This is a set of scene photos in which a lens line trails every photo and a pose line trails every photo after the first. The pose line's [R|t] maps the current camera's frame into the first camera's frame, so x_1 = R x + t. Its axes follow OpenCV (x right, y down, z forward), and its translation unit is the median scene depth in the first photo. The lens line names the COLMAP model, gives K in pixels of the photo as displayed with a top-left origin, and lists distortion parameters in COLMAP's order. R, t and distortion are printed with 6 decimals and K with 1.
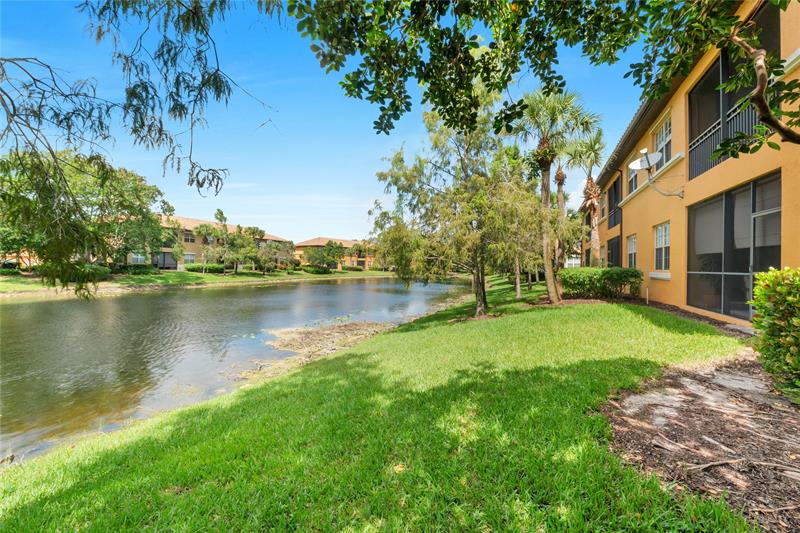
lens RADIAL K [[344.4, 0, 399.8], [0, 344.4, 265.2], [0, 0, 1]] dist [-0.002335, 0.000088]
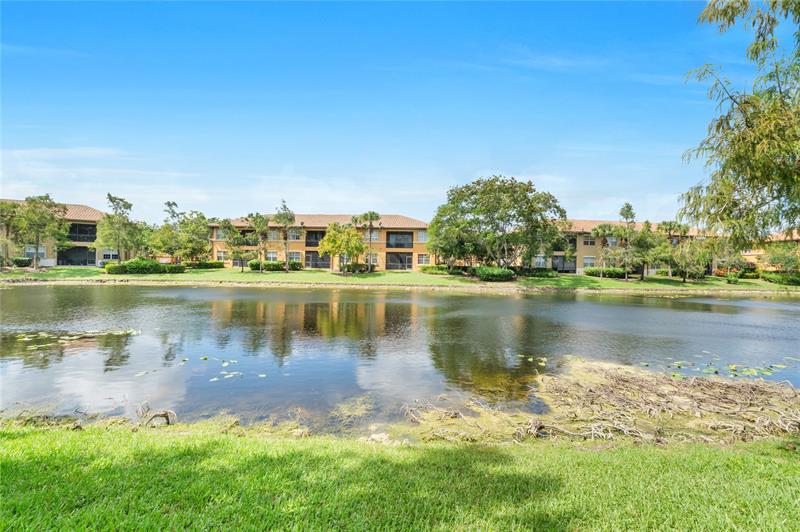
lens RADIAL K [[344.4, 0, 400.1], [0, 344.4, 266.9], [0, 0, 1]] dist [-0.002335, 0.000088]
pose [[0.414403, 0.003389, -0.910087, 0.037456], [-0.010294, 0.999947, -0.000963, 0.000852], [0.910035, 0.009767, 0.414416, 0.119010]]
